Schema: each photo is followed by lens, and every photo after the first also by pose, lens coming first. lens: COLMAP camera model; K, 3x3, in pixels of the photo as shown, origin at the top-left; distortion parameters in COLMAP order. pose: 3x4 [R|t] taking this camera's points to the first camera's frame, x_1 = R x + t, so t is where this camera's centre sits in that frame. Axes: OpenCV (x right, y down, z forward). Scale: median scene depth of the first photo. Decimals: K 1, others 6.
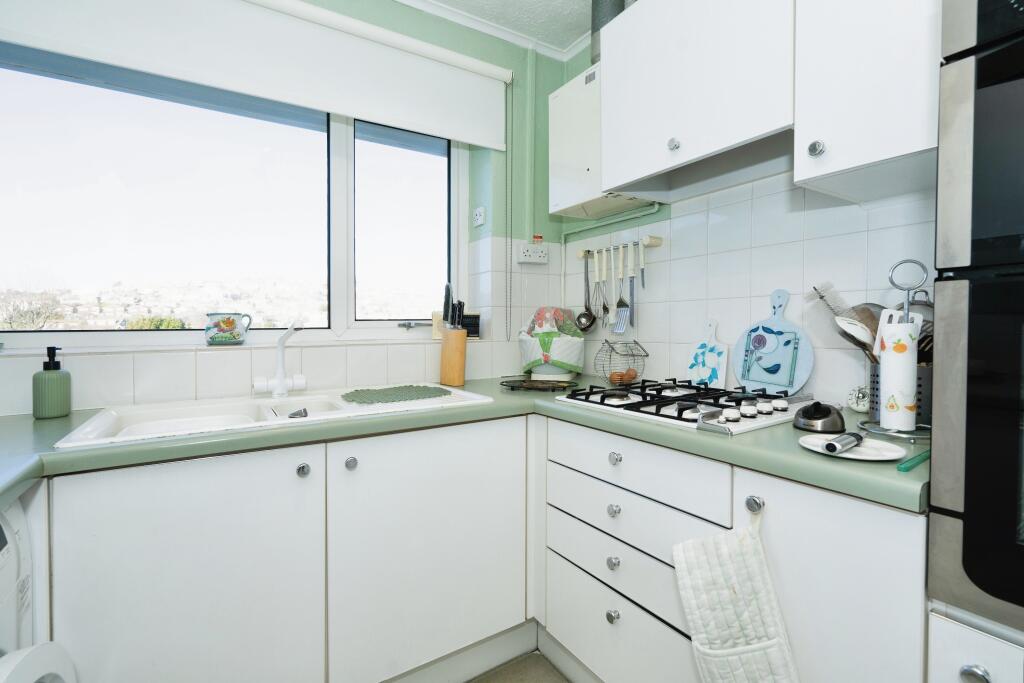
lens RADIAL K [[467.3, 0, 511.5], [0, 467.3, 360.4], [0, 0, 1]] dist [-0.012082, 0.000241]
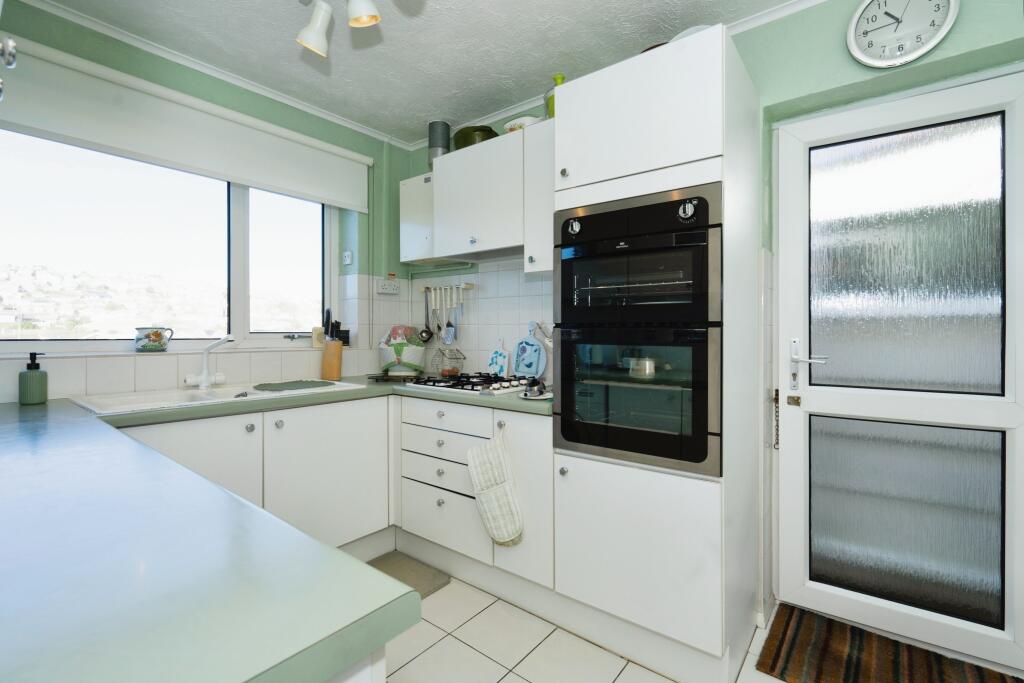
lens RADIAL K [[467.3, 0, 511.5], [0, 467.3, 360.4], [0, 0, 1]] dist [-0.012082, 0.000241]
pose [[0.947505, -0.005014, 0.319703, -0.067743], [0.009929, 0.999856, -0.013746, 0.020208], [-0.319588, 0.016199, 0.947418, -0.571400]]
